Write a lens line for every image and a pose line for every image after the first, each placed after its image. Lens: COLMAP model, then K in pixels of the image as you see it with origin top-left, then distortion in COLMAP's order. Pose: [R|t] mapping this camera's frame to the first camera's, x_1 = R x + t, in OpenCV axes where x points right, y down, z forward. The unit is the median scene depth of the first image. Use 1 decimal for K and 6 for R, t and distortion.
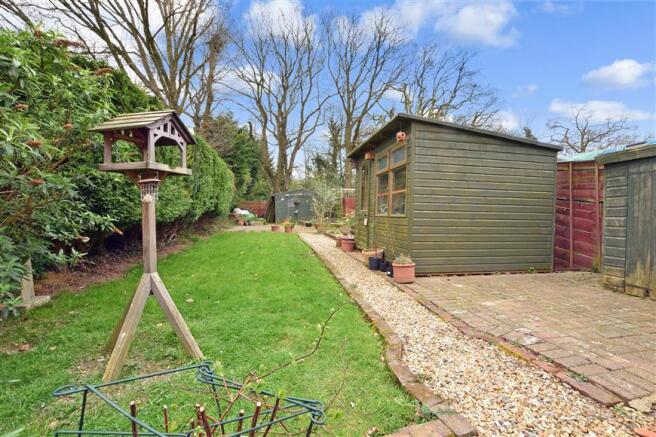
lens RADIAL K [[293.8, 0, 332.4], [0, 293.8, 217.2], [0, 0, 1]] dist [-0.019496, 0.000309]
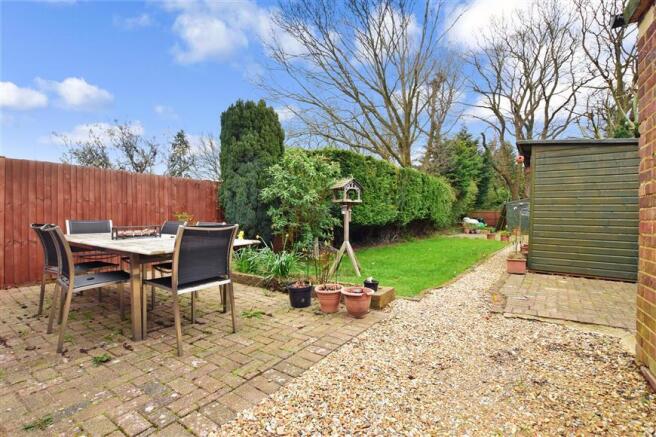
lens RADIAL K [[293.8, 0, 332.4], [0, 293.8, 217.2], [0, 0, 1]] dist [-0.019496, 0.000309]
pose [[0.687073, -0.003574, -0.726580, 0.301749], [-0.020227, 0.999506, -0.024044, 0.010960], [0.726307, 0.031216, 0.686661, -0.226186]]
